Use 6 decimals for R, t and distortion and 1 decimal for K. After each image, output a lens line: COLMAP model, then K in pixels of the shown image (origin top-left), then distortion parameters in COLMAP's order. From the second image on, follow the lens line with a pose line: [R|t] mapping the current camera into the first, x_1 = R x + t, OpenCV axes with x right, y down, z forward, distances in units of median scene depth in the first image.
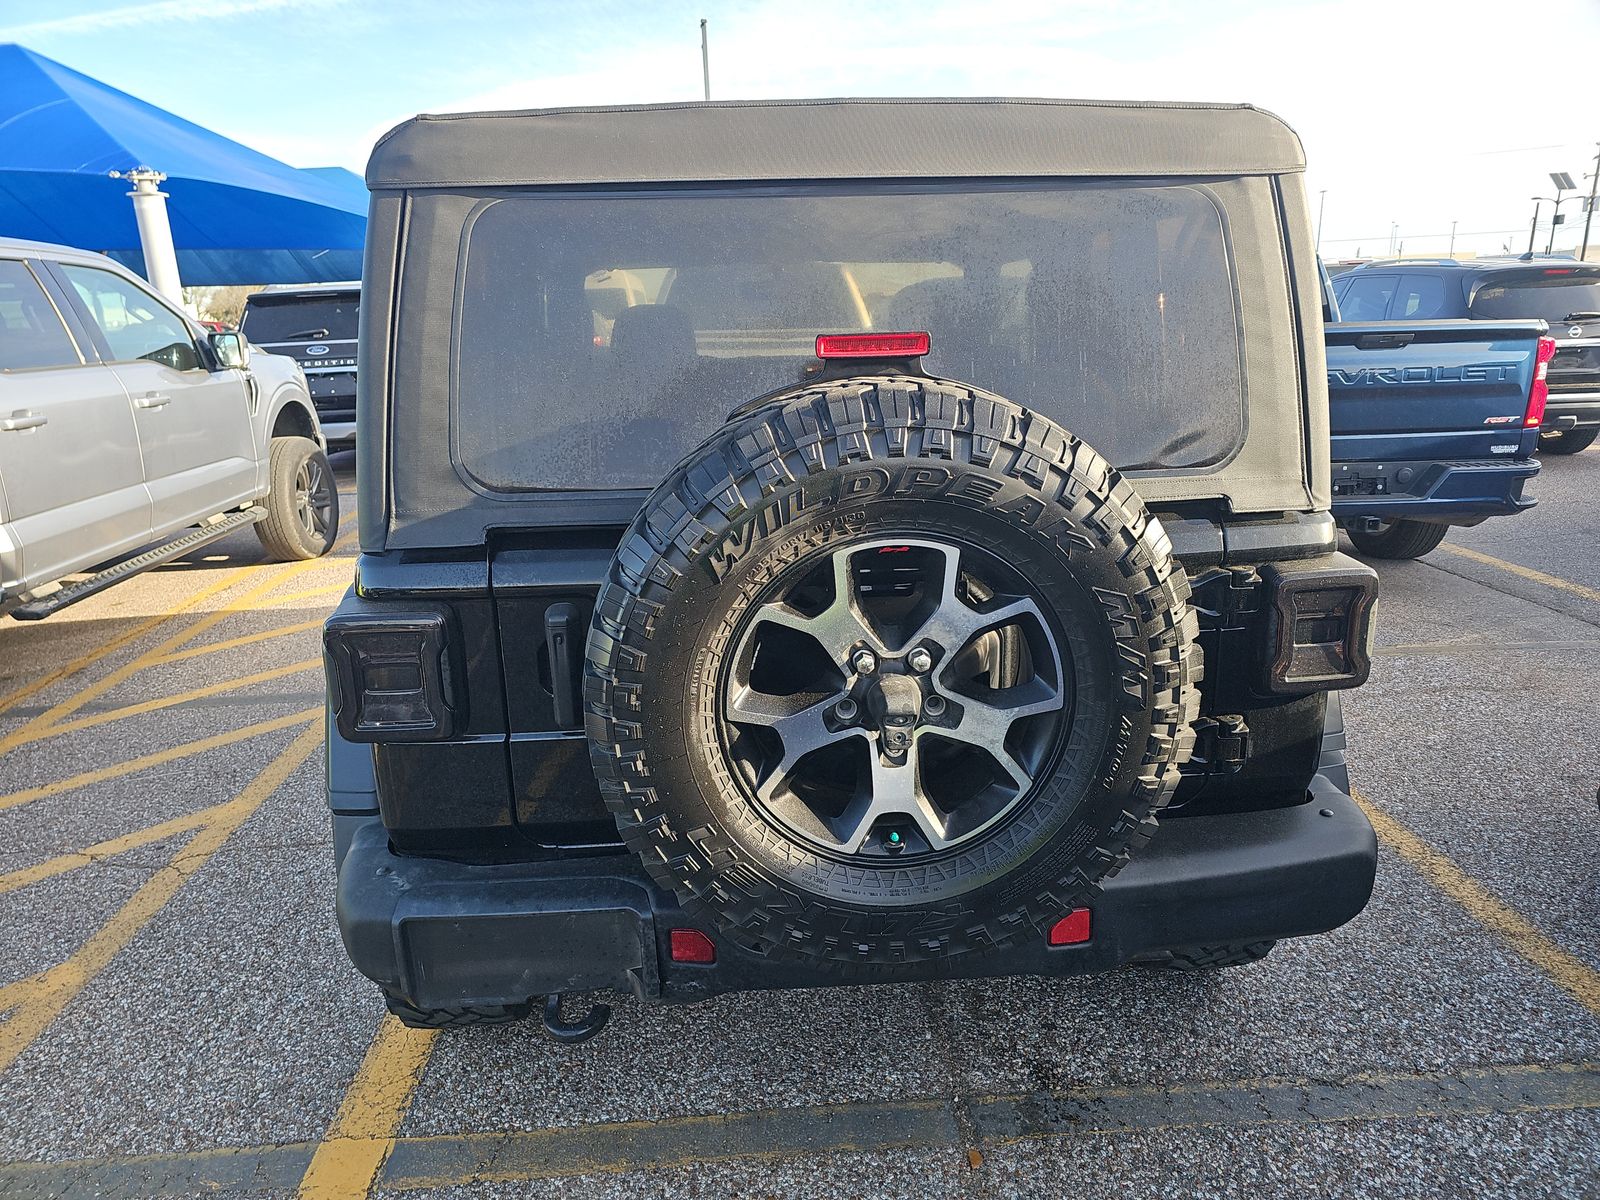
lens RADIAL K [[1070.6, 0, 803.0], [0, 1070.6, 599.3], [0, 0, 1]] dist [0.027195, -0.010587]
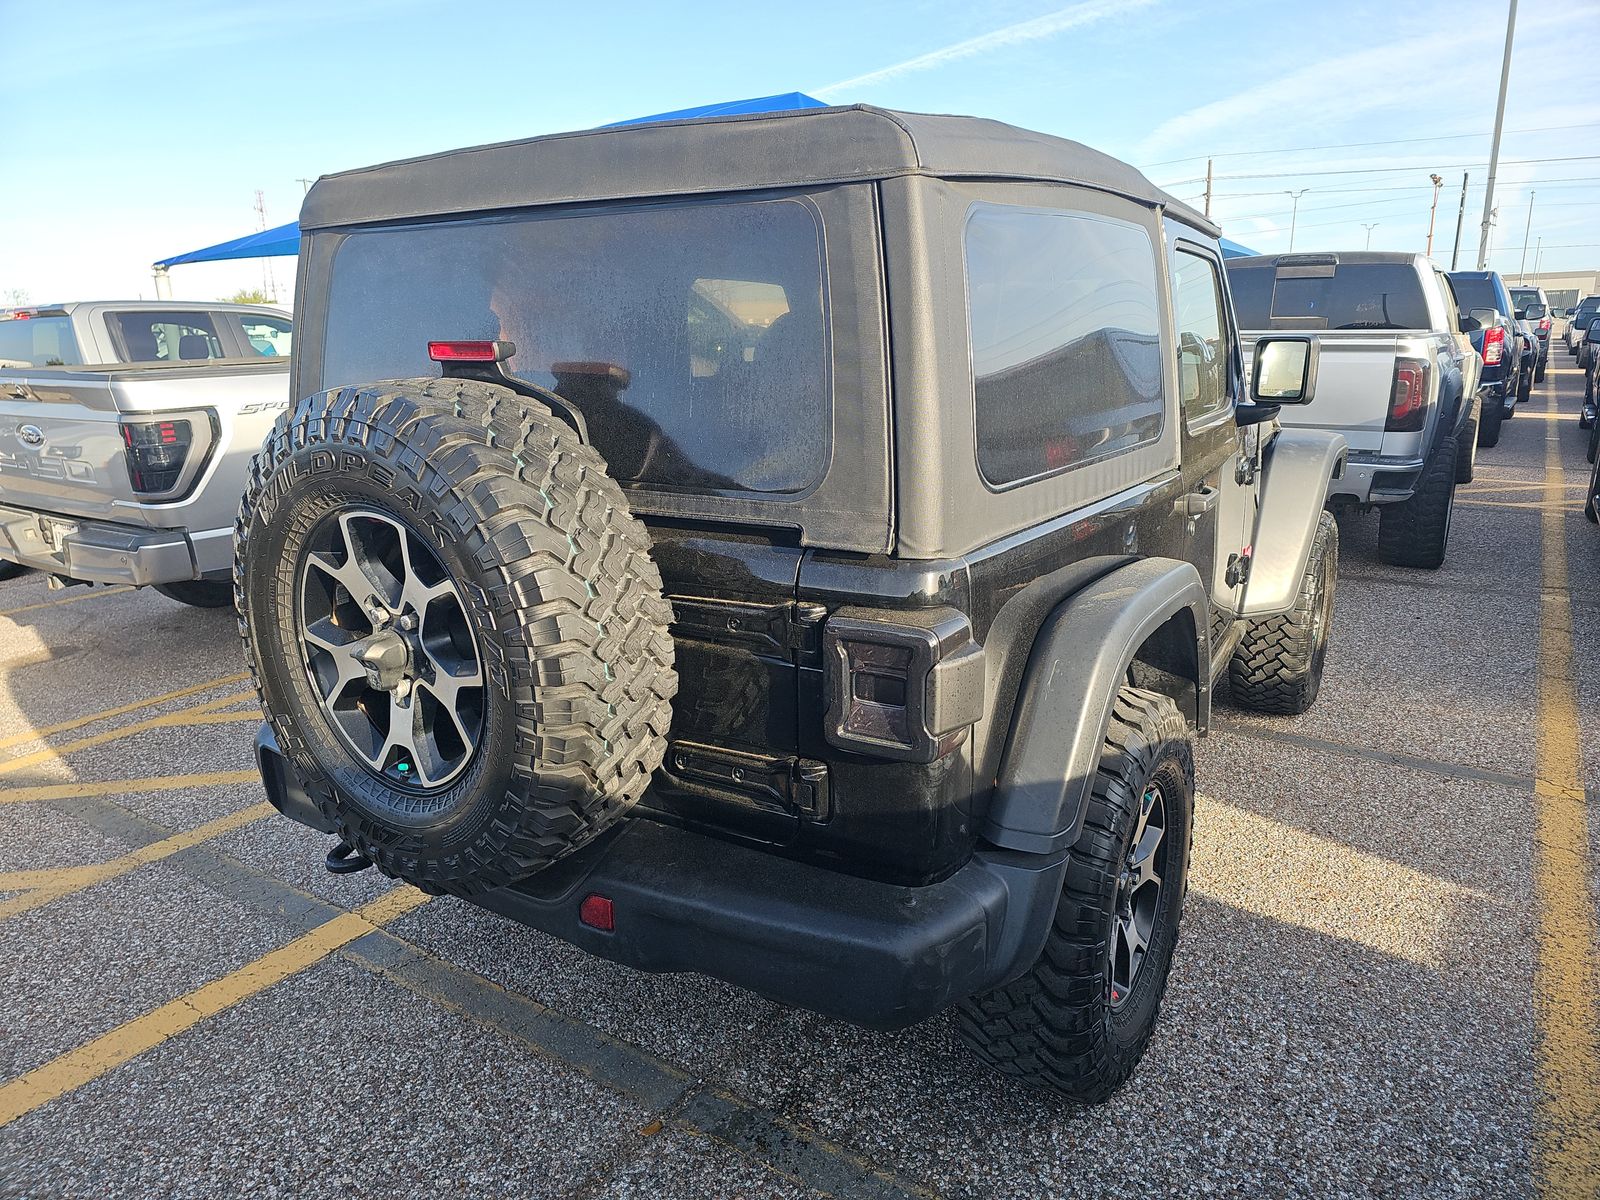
lens RADIAL K [[1070.6, 0, 802.9], [0, 1070.6, 601.5], [0, 0, 1]] dist [0.027195, -0.010587]
pose [[0.794118, 0.168428, -0.583959, 1.101276], [-0.164436, 0.984540, 0.060350, -0.103045], [0.585096, 0.048099, 0.809537, 0.287114]]
